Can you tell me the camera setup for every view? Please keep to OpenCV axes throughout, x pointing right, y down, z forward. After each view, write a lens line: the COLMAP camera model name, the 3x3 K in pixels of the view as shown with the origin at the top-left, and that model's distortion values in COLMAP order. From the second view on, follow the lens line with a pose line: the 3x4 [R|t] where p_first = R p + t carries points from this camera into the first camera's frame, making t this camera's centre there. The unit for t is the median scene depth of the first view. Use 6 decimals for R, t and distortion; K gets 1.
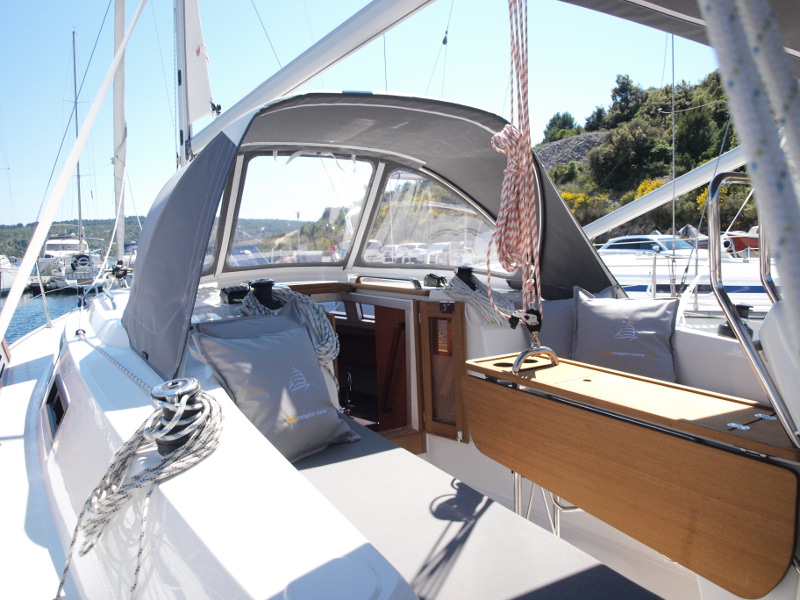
lens RADIAL K [[657.3, 0, 401.6], [0, 657.3, 290.0], [0, 0, 1]] dist [-0.080847, 0.010863]
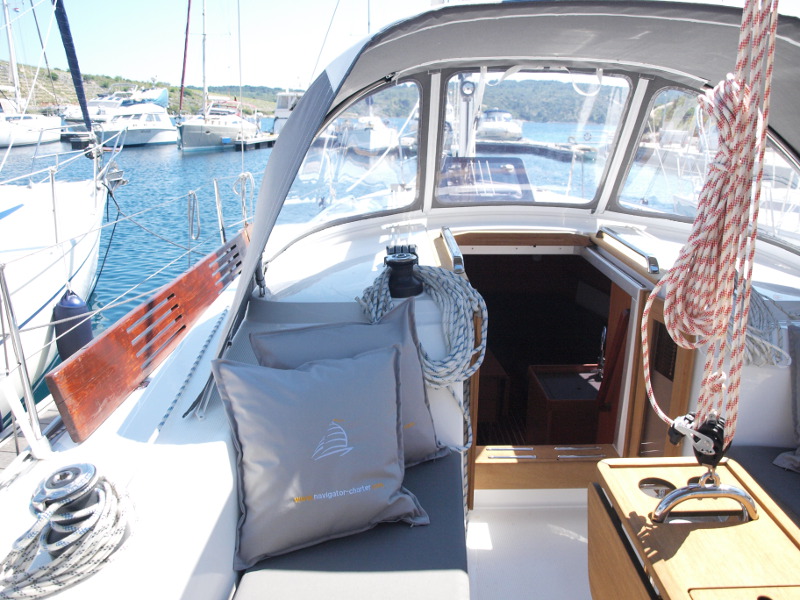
lens RADIAL K [[658.9, 0, 394.9], [0, 658.9, 290.6], [0, 0, 1]] dist [-0.105576, 0.070830]
pose [[0.845036, 0.174314, -0.505498, 0.168782], [-0.068423, 0.972850, 0.221093, -0.135924], [0.530313, -0.152244, 0.834020, 0.312016]]
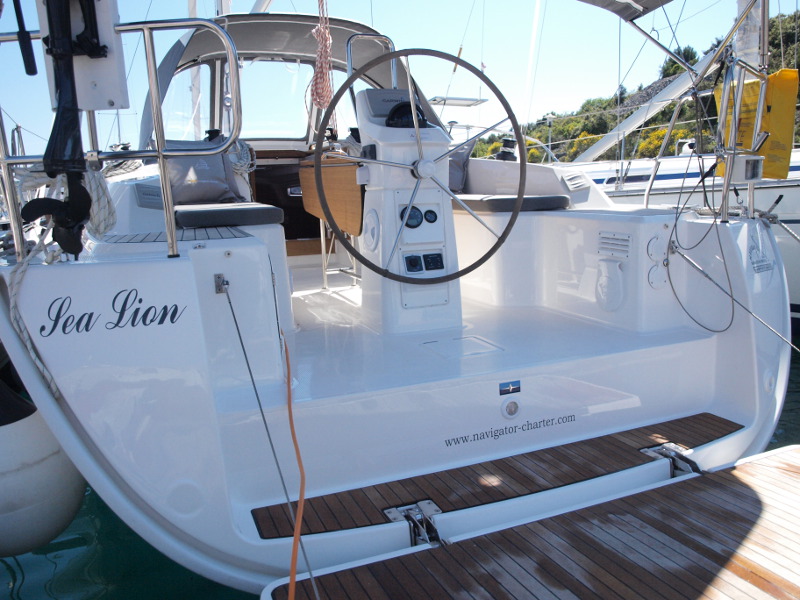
lens RADIAL K [[658.9, 0, 394.9], [0, 658.9, 290.6], [0, 0, 1]] dist [-0.105576, 0.070830]
pose [[0.982287, 0.022854, -0.185983, 0.528518], [-0.007696, 0.996617, 0.081820, 0.239822], [0.187224, -0.078939, 0.979140, -0.550136]]
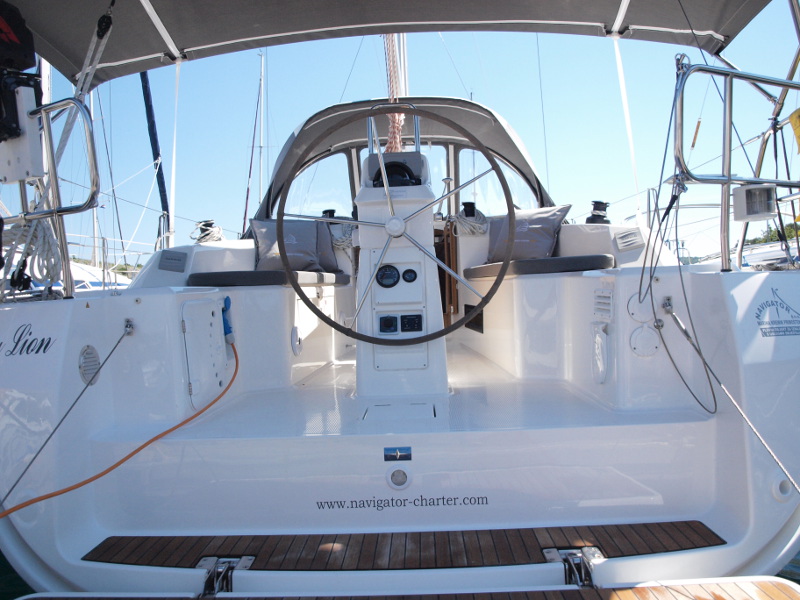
lens RADIAL K [[658.9, 0, 394.9], [0, 658.9, 290.6], [0, 0, 1]] dist [-0.105576, 0.070830]
pose [[0.815272, -0.011734, -0.578960, 0.923459], [-0.023730, 0.998278, -0.053647, 0.281582], [0.578592, 0.057476, 0.813589, -0.349672]]
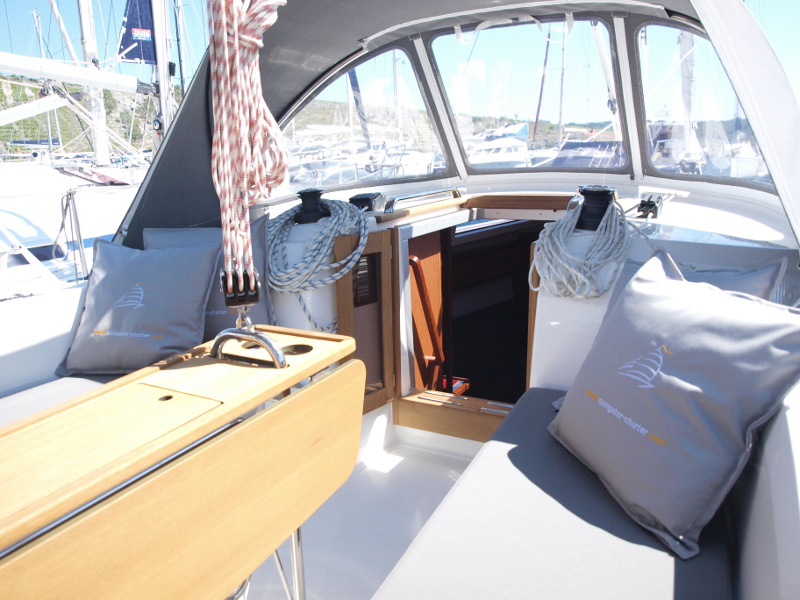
lens RADIAL K [[658.9, 0, 394.9], [0, 658.9, 290.6], [0, 0, 1]] dist [-0.105576, 0.070830]
pose [[0.450140, 0.198964, -0.870510, 0.603973], [-0.044459, 0.978645, 0.200690, -0.059838], [0.891851, -0.051637, 0.449373, 0.636777]]
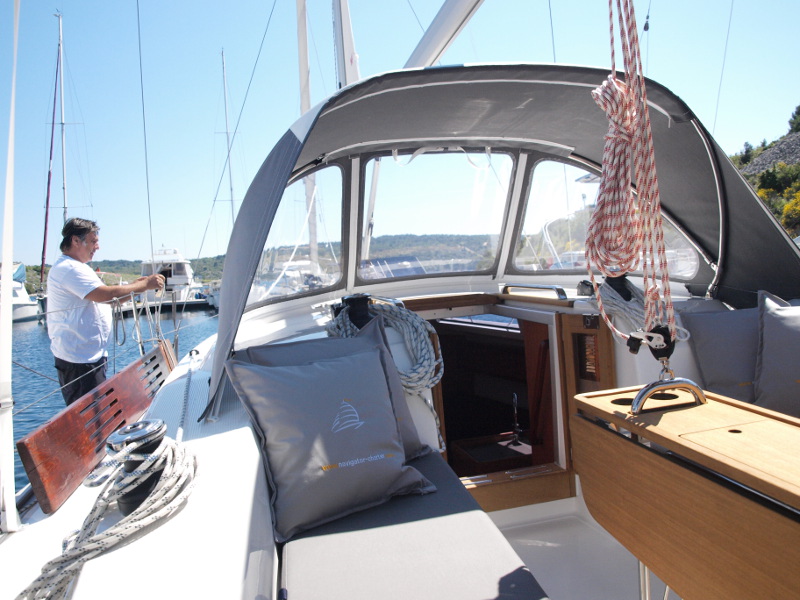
lens RADIAL K [[657.3, 0, 401.6], [0, 657.3, 290.0], [0, 0, 1]] dist [-0.080847, 0.010863]
pose [[0.941920, -0.029386, -0.334548, 0.128122], [0.024475, 0.999522, -0.018884, -0.002888], [0.334943, 0.009599, 0.942189, 0.174200]]
